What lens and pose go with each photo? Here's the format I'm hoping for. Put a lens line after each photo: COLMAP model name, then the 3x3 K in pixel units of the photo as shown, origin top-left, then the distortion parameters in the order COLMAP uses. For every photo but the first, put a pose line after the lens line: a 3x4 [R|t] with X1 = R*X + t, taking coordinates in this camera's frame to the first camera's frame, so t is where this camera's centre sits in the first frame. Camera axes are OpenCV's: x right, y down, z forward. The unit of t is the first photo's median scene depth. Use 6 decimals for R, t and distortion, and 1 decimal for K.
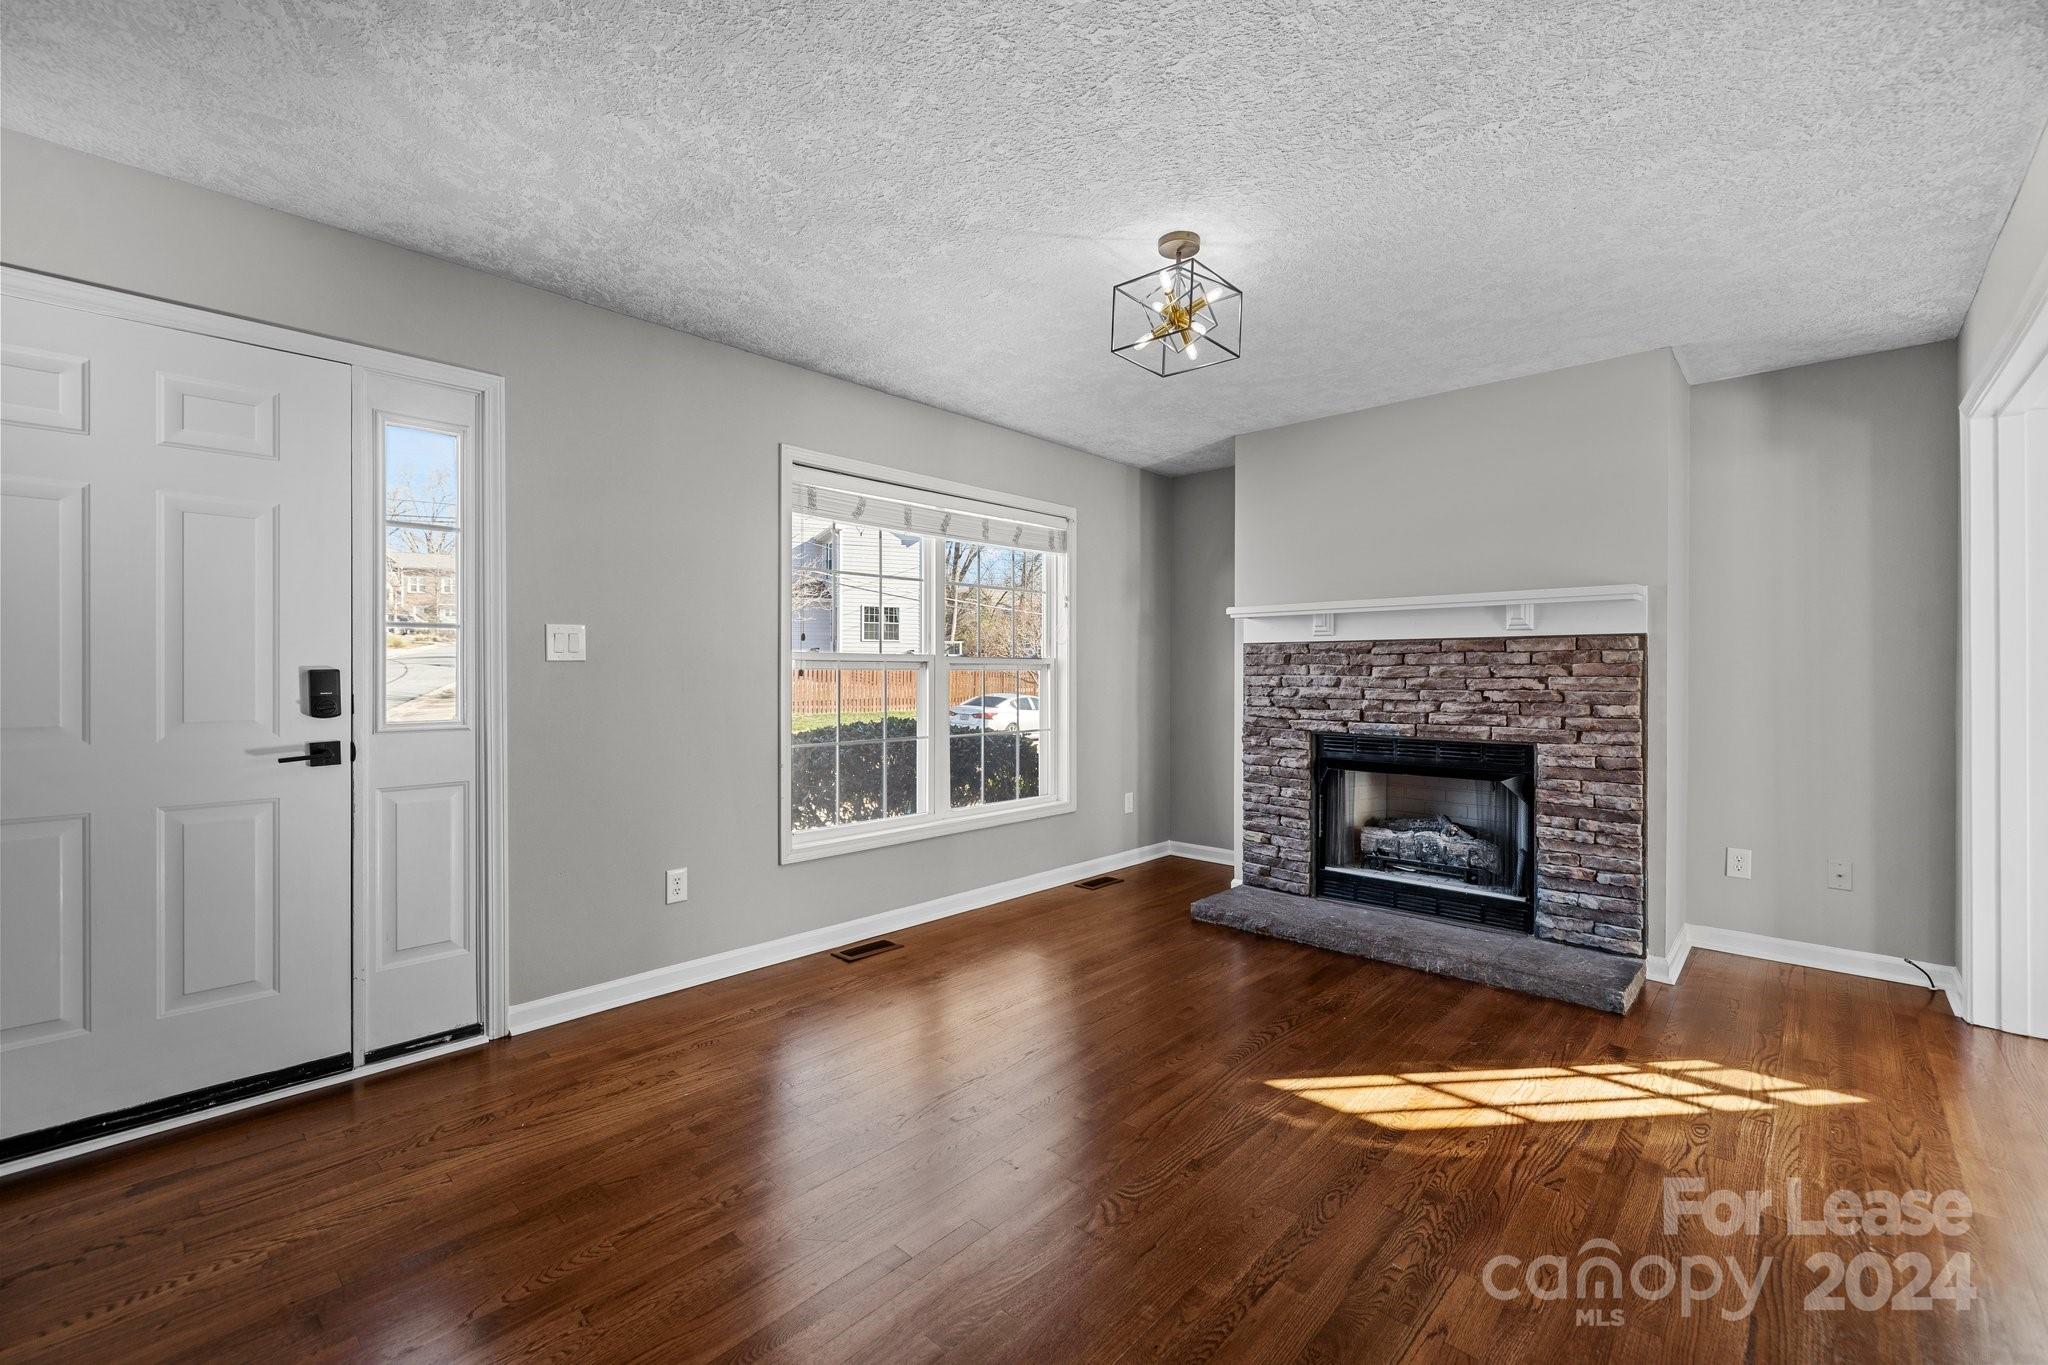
lens RADIAL K [[860.4, 0, 1020.5], [0, 860.4, 669.8], [0, 0, 1]] dist [0.000714, 0.000516]
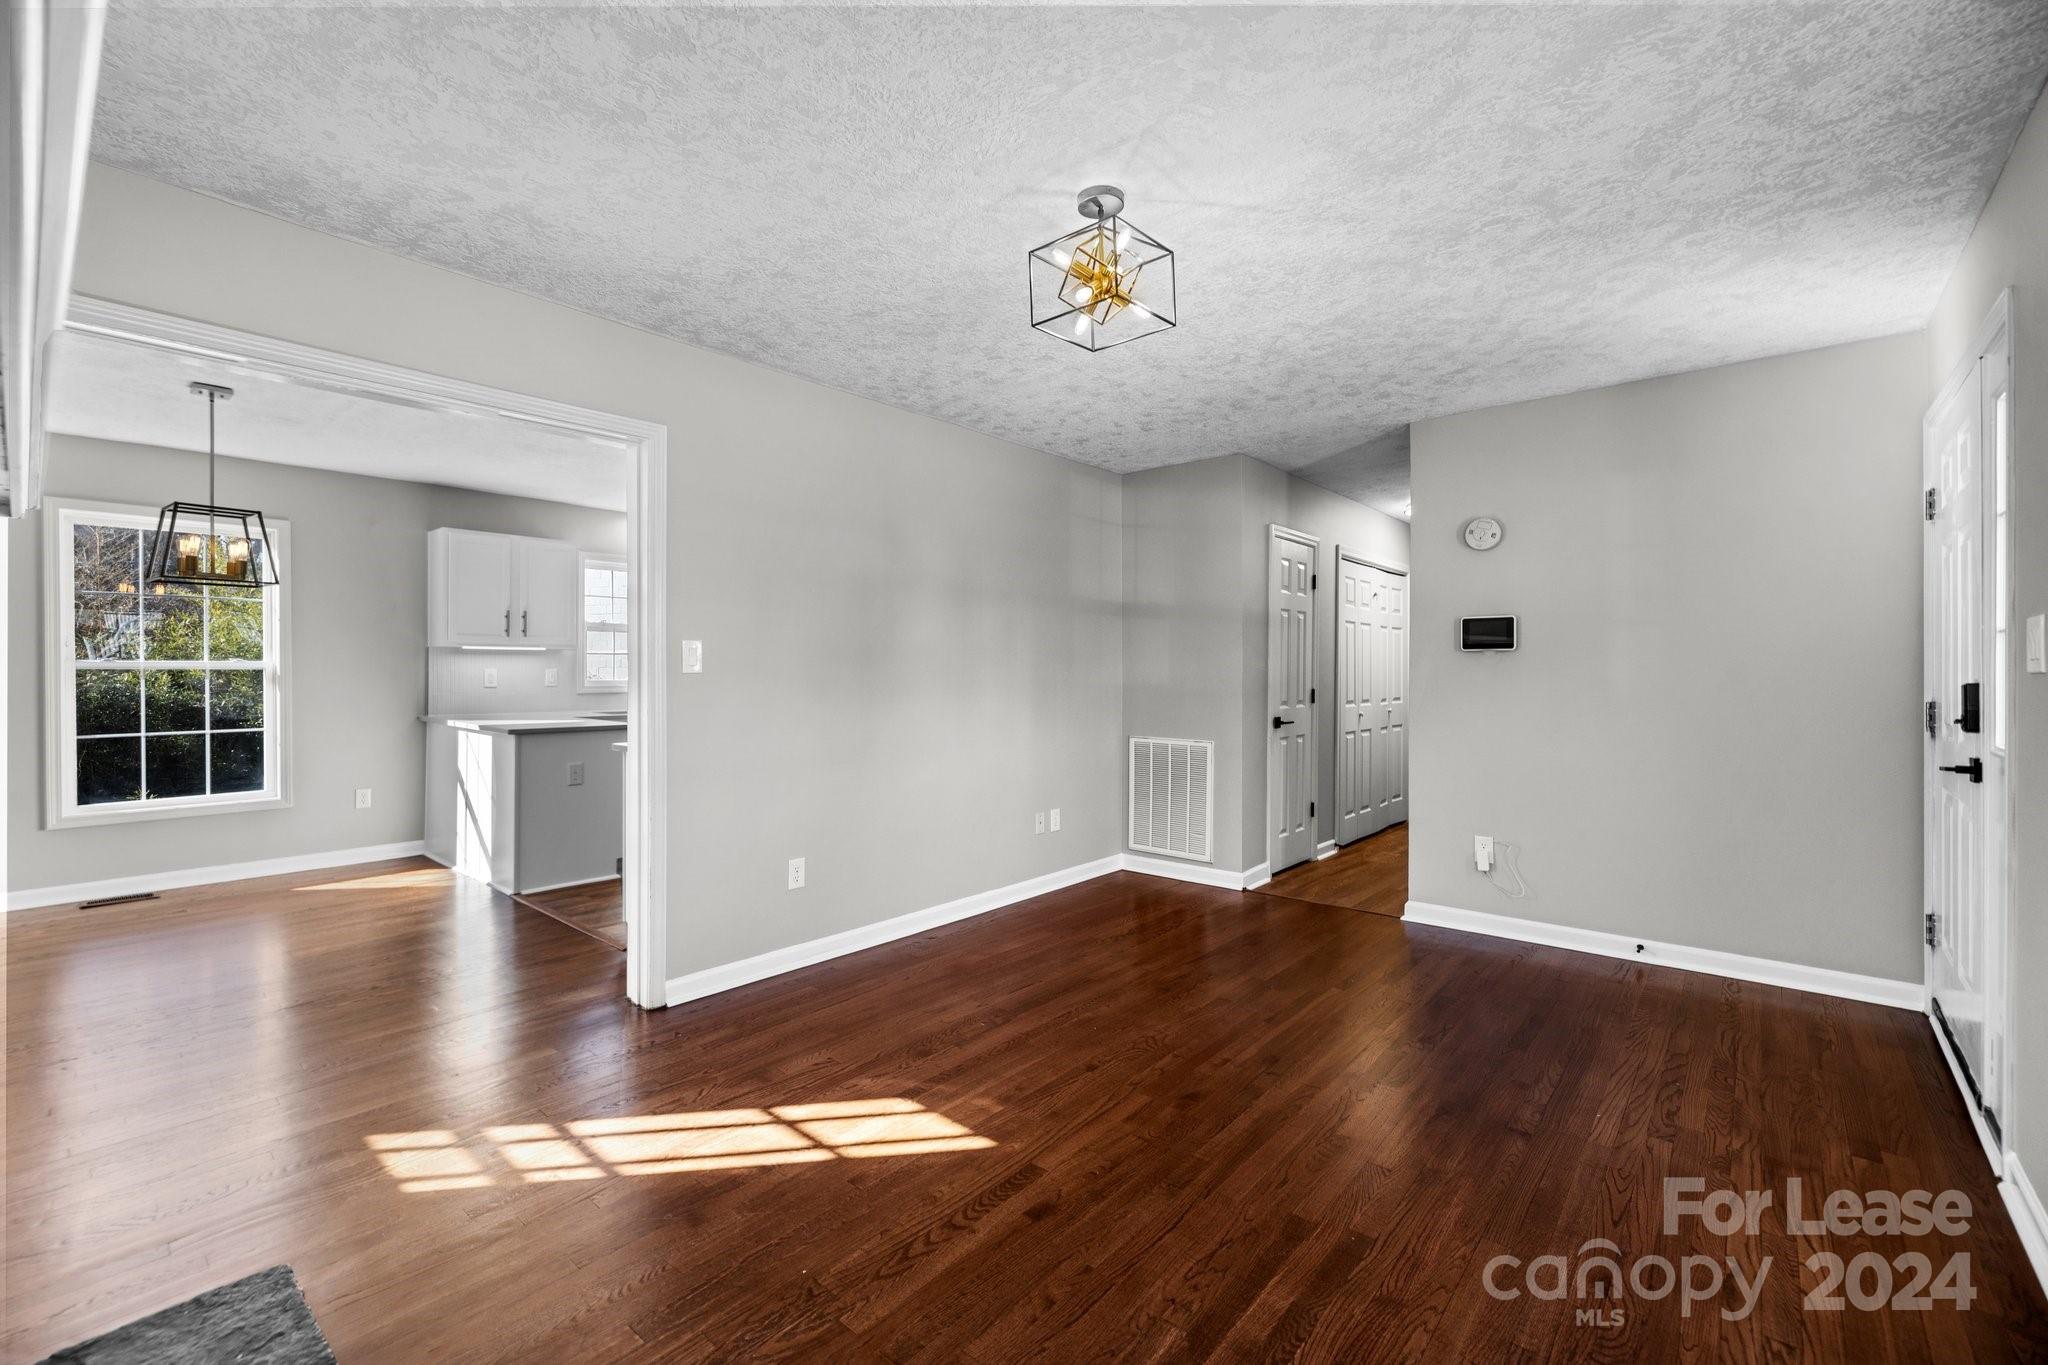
lens RADIAL K [[860.4, 0, 1011.2], [0, 860.4, 676.6], [0, 0, 1]] dist [0.000714, 0.000516]
pose [[-0.999513, -0.002650, -0.031093, 0.198969], [-0.002951, 0.999949, 0.009628, -0.009260], [0.031066, 0.009715, -0.999470, 1.252375]]
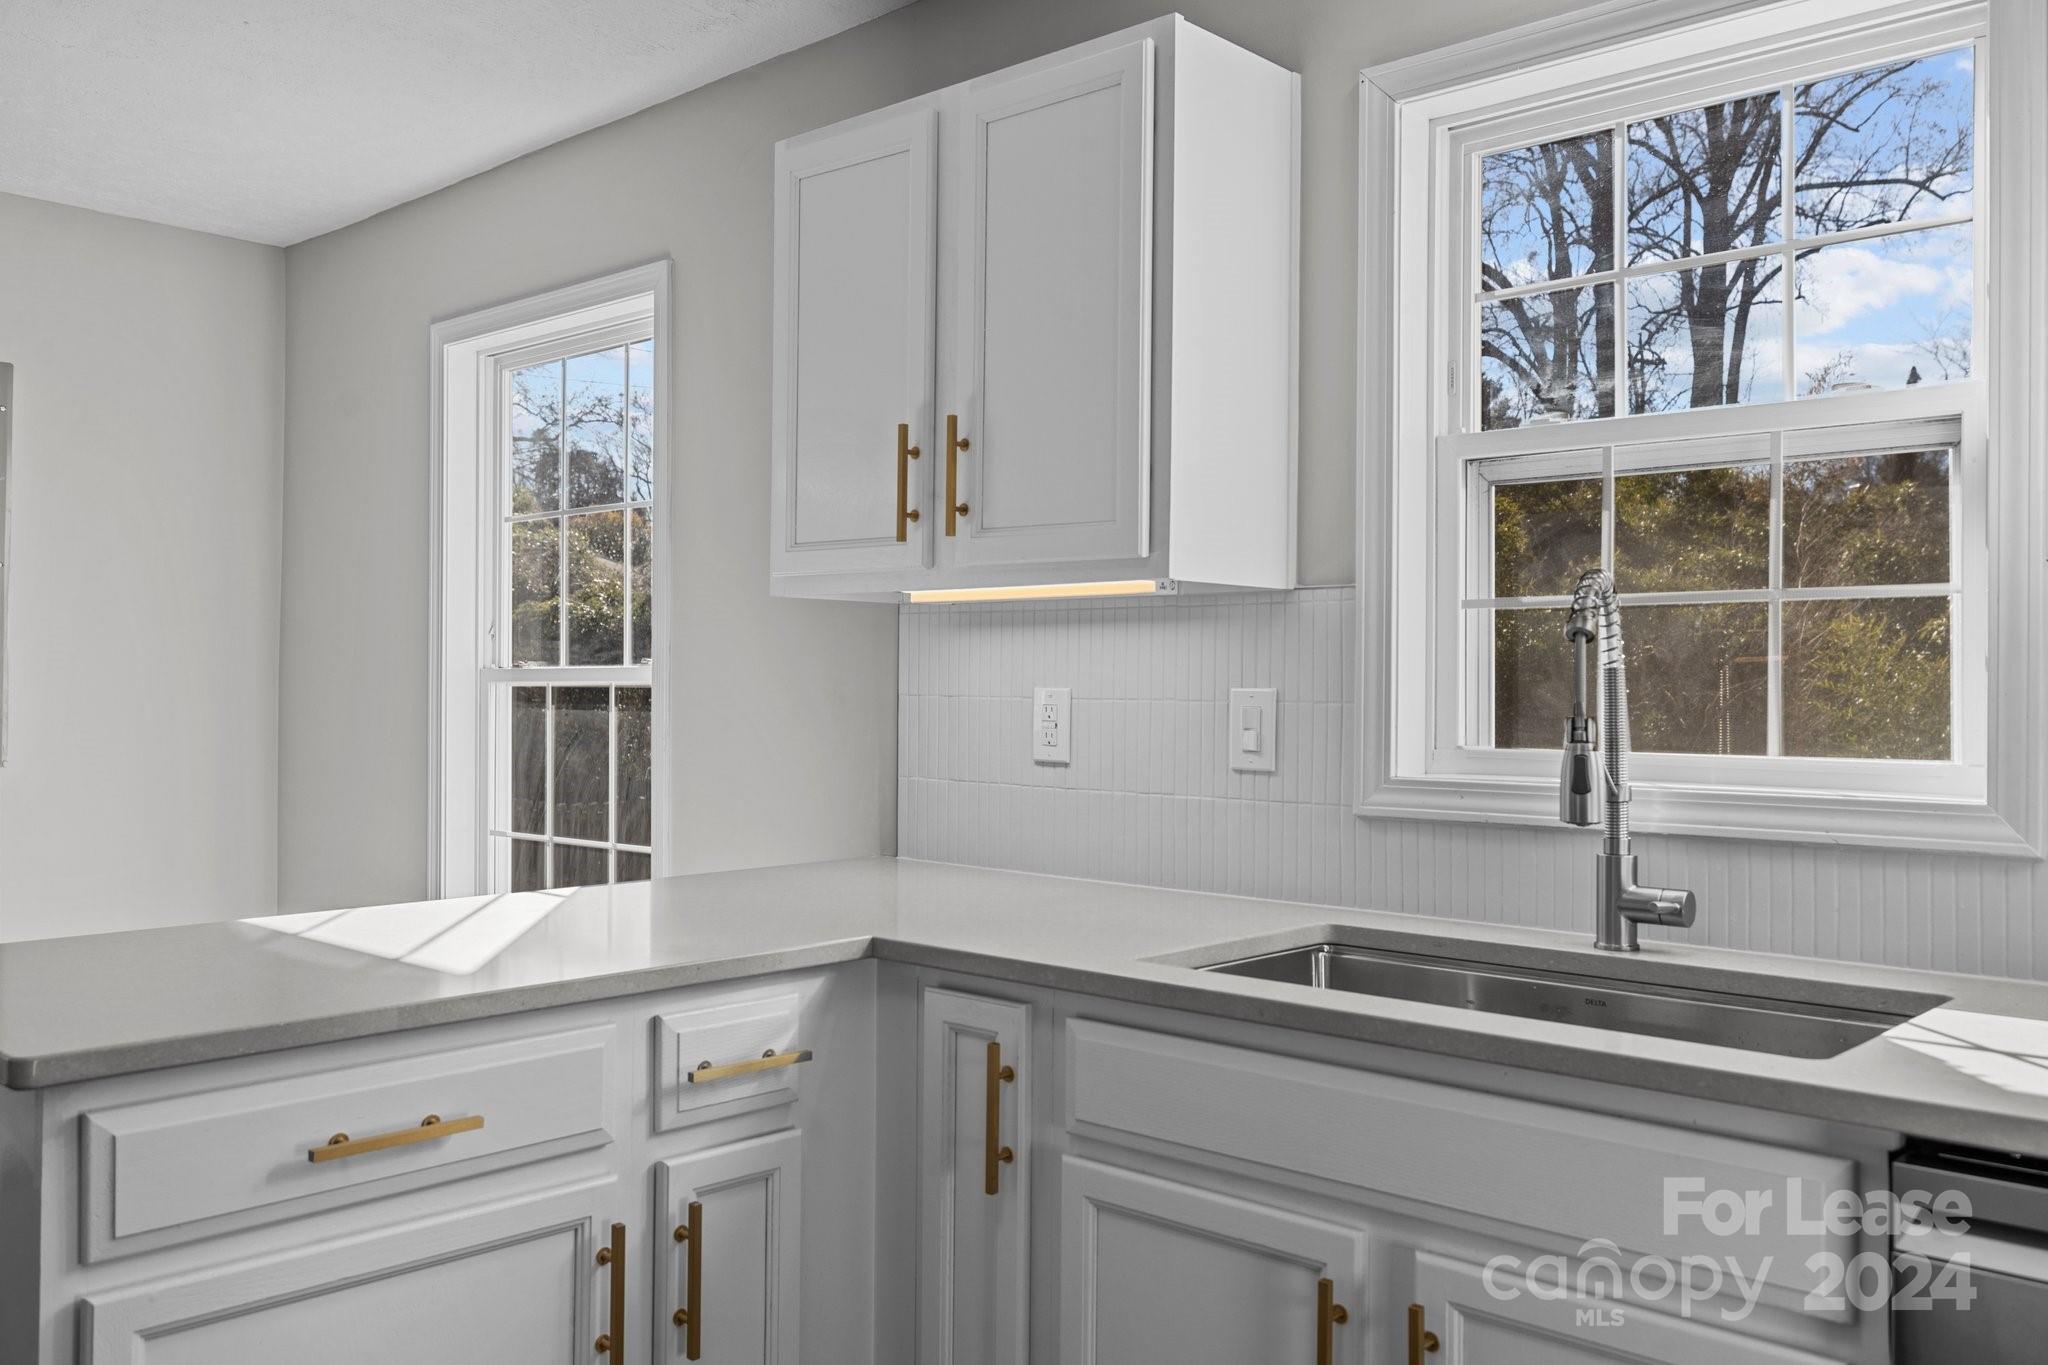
lens RADIAL K [[1697.1, 0, 1017.0], [0, 1697.1, 685.2], [0, 0, 1]] dist [0.007389, 0.001661]
pose [[-0.006790, 0.005783, 0.999960, 0.376962], [-0.007120, 0.999958, -0.005832, -0.000974], [-0.999952, -0.007159, -0.006748, -0.329682]]
